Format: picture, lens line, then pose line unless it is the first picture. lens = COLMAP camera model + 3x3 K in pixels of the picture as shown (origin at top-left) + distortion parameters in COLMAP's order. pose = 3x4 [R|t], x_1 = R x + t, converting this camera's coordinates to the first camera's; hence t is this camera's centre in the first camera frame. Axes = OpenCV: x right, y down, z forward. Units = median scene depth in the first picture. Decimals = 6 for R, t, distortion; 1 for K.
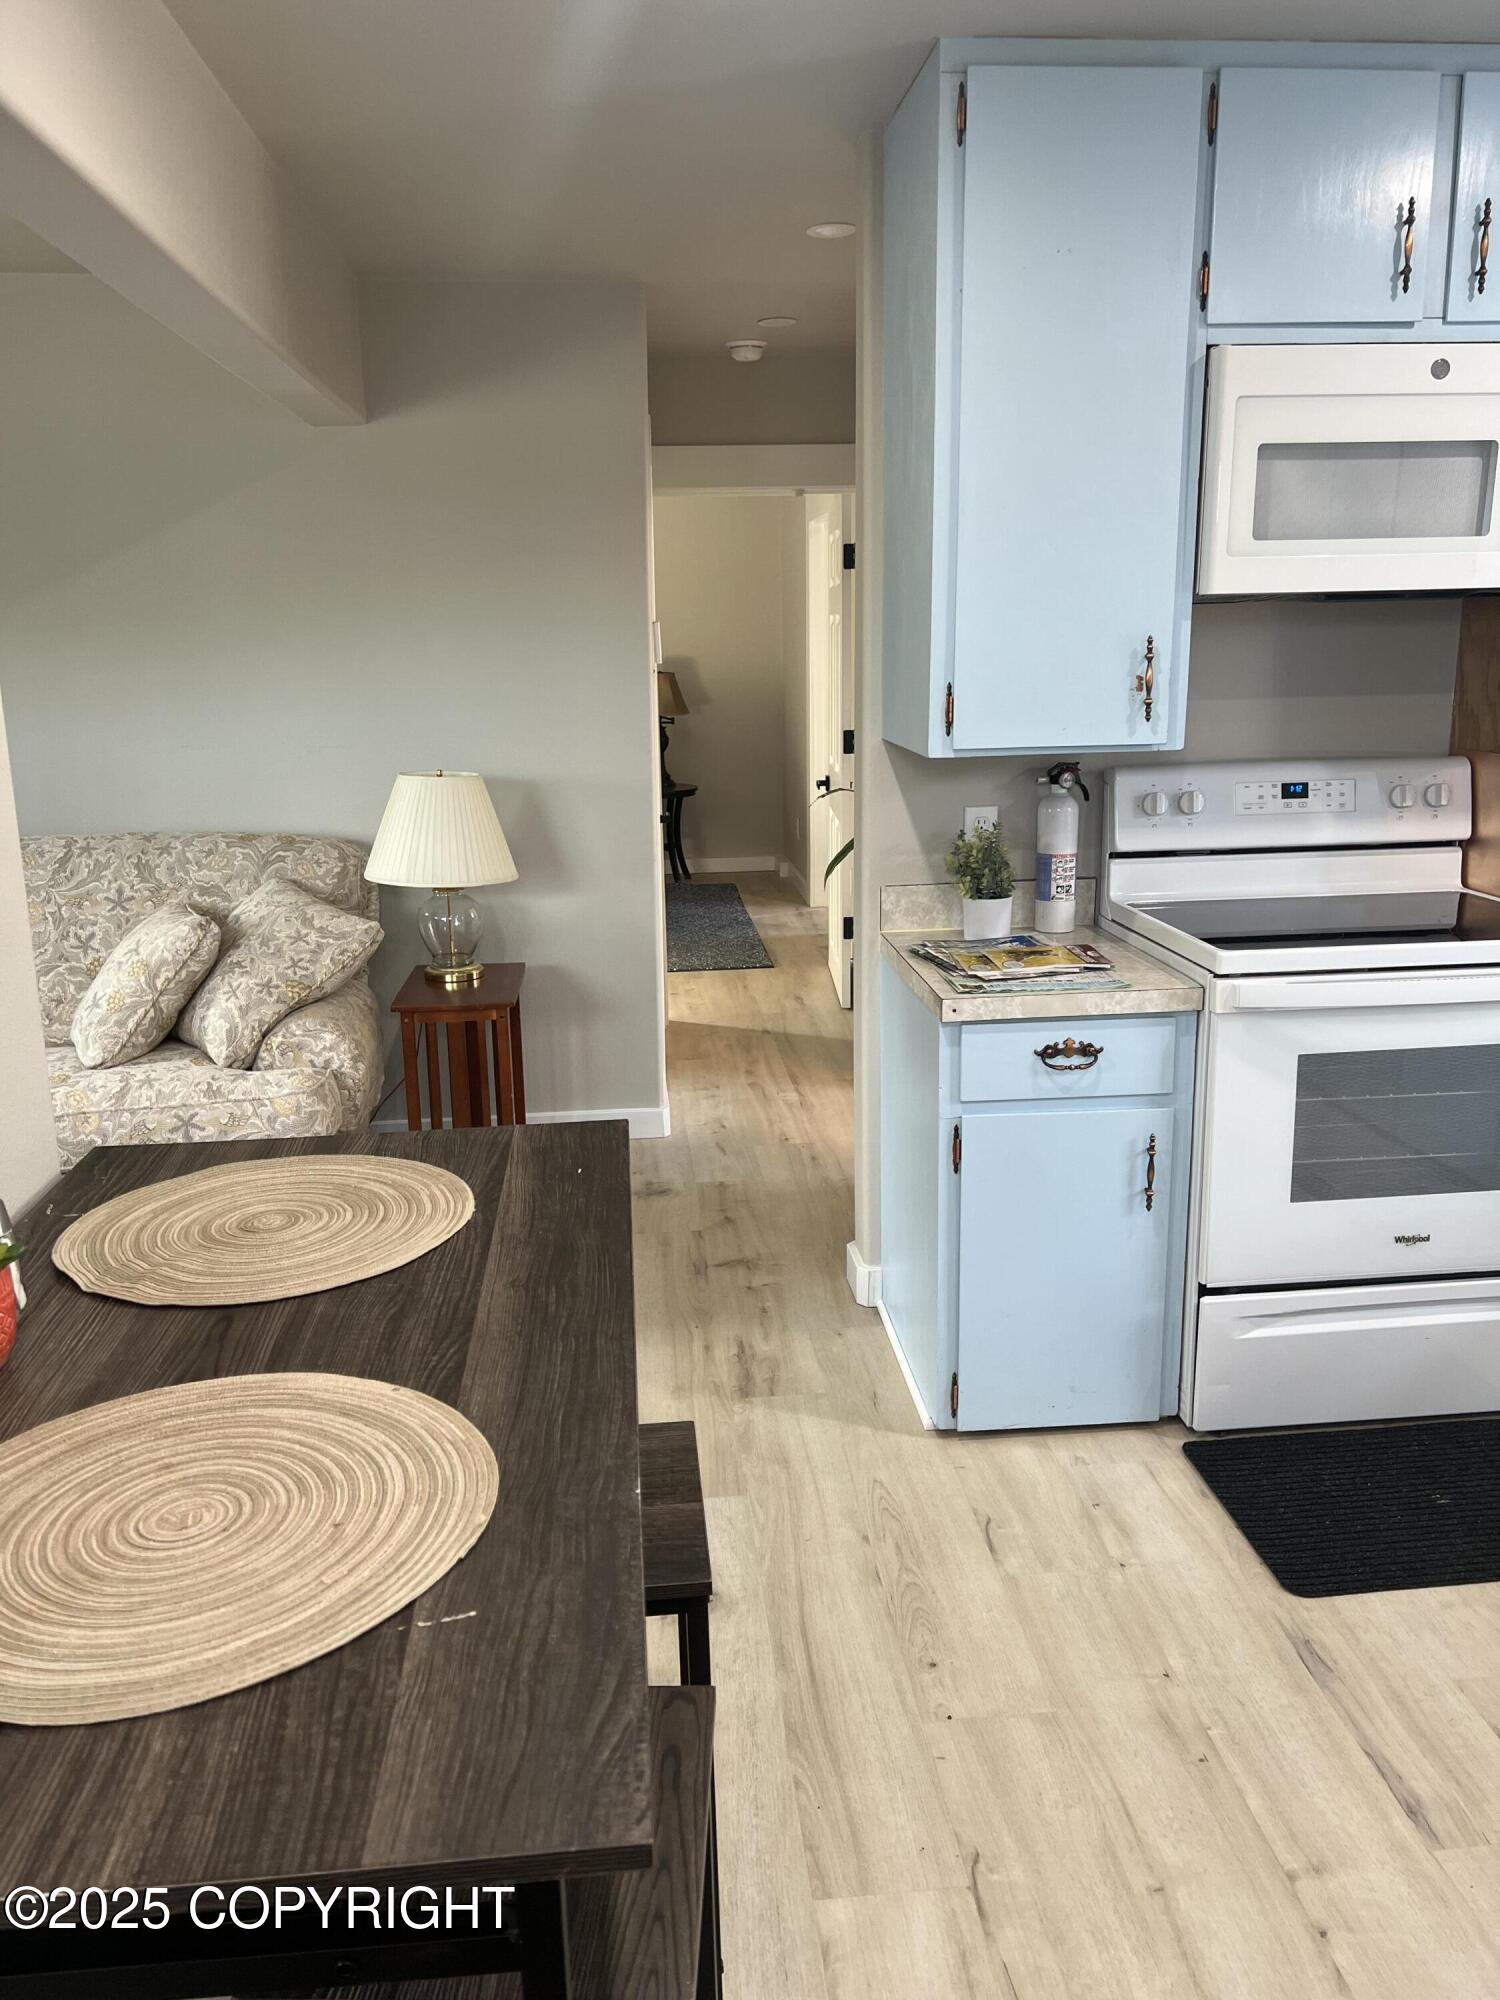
lens RADIAL K [[1499.1, 0, 744.6], [0, 1499.1, 987.2], [0, 0, 1]] dist [0.057204, -0.068604]
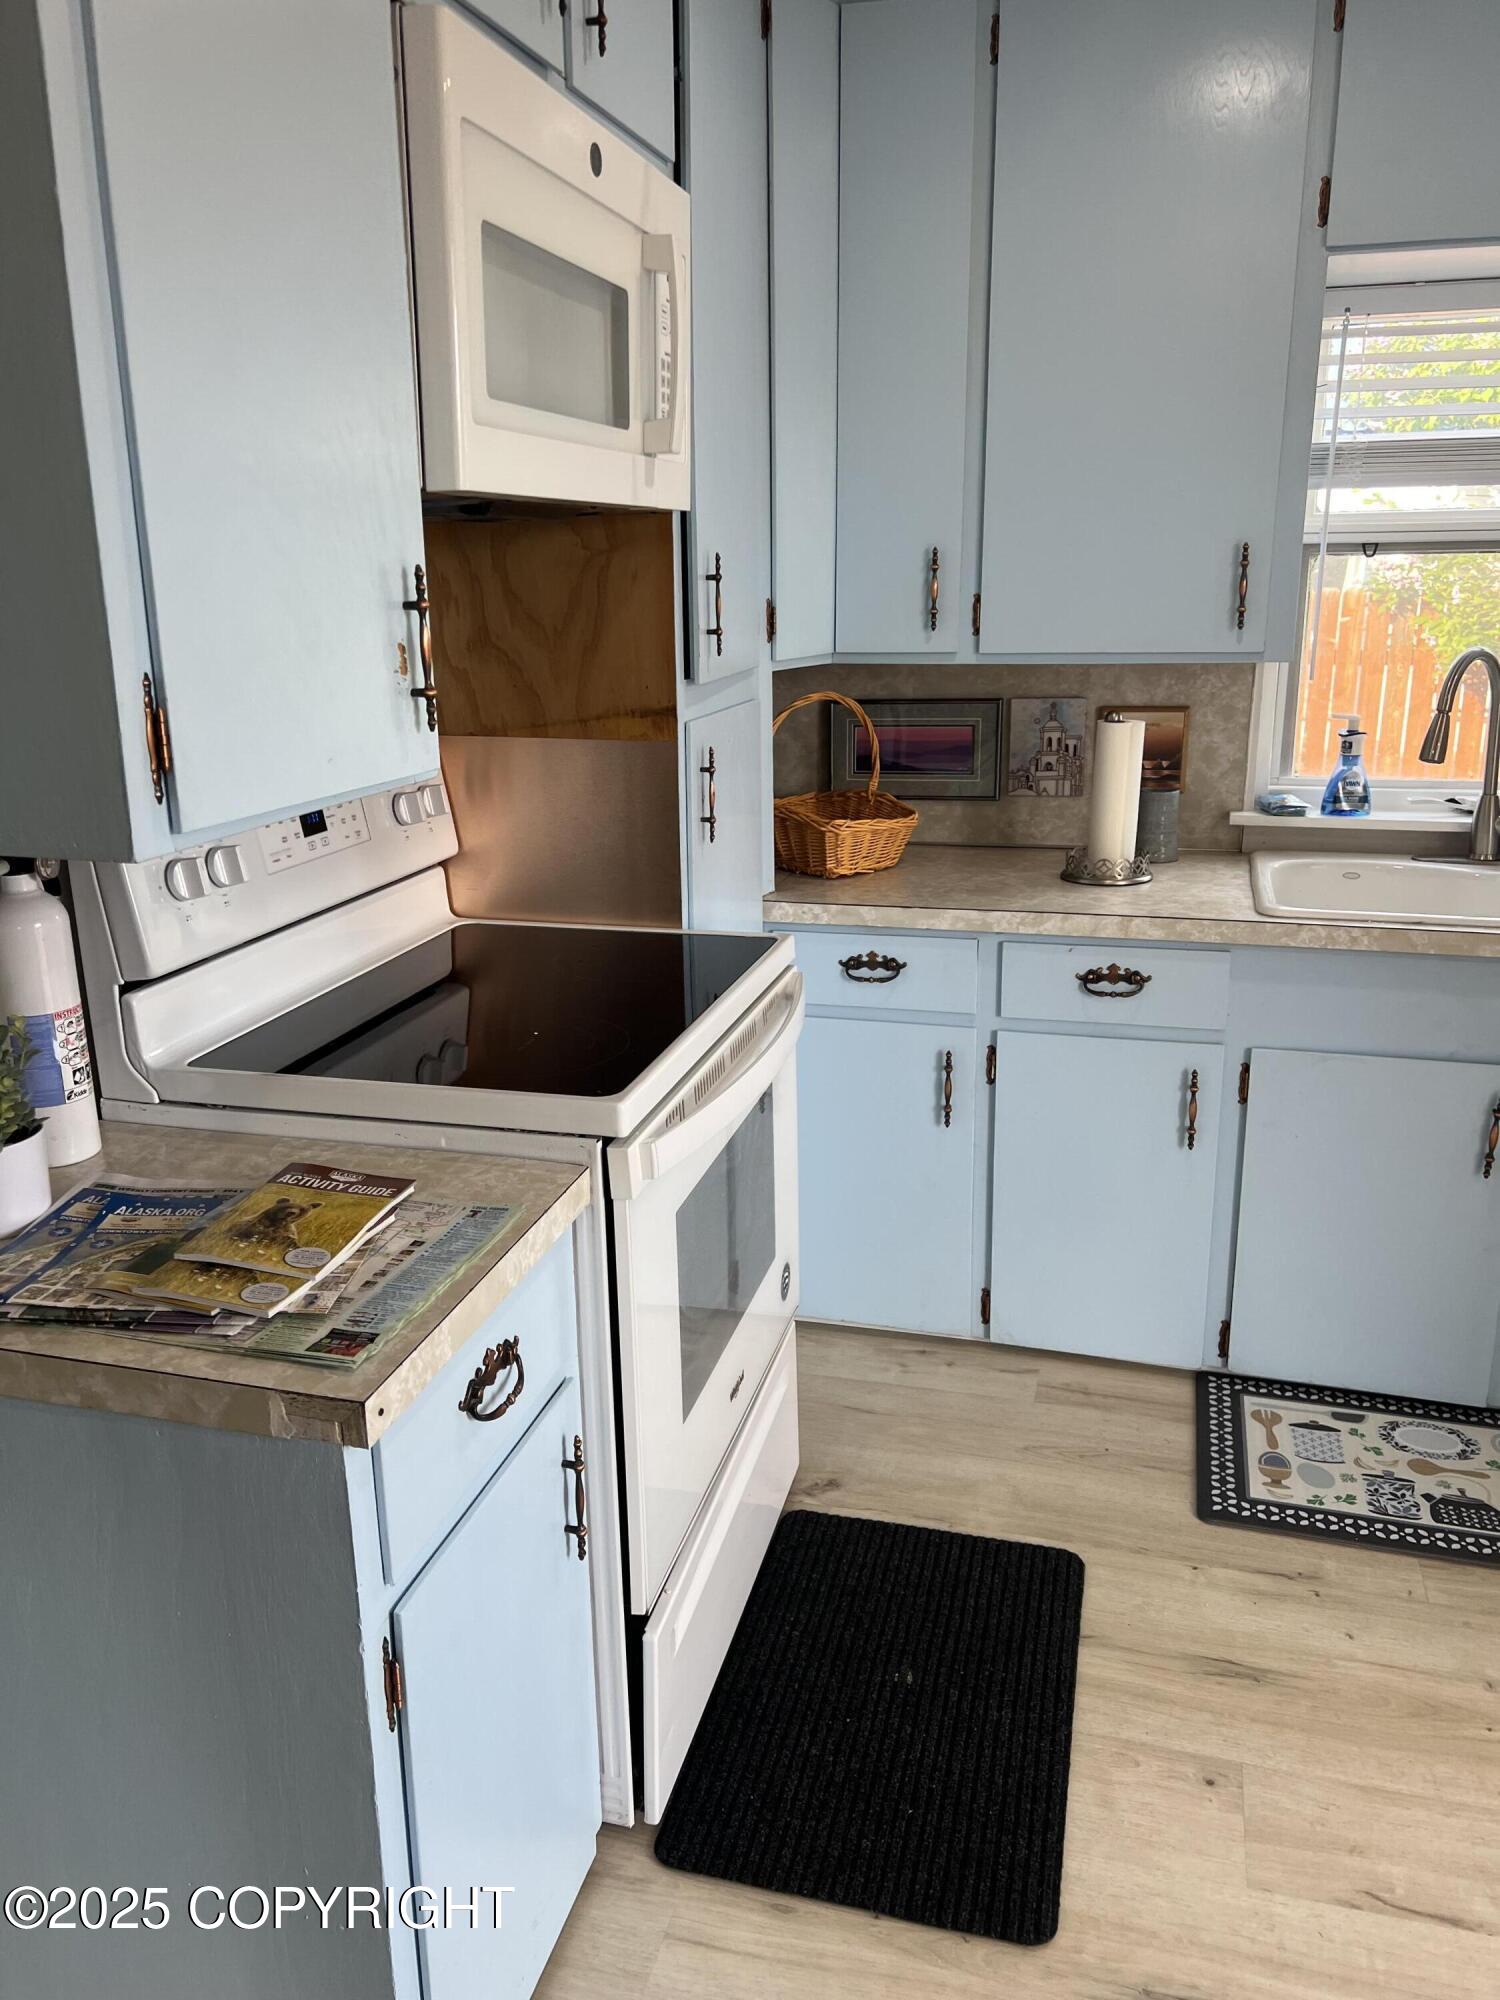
lens RADIAL K [[1499.1, 0, 731.6], [0, 1499.1, 993.1], [0, 0, 1]] dist [0.057204, -0.068604]
pose [[0.360867, -0.243169, 0.900358, -0.178400], [0.220575, 0.960273, 0.170944, -0.144592], [-0.906158, 0.136908, 0.400168, 0.661707]]
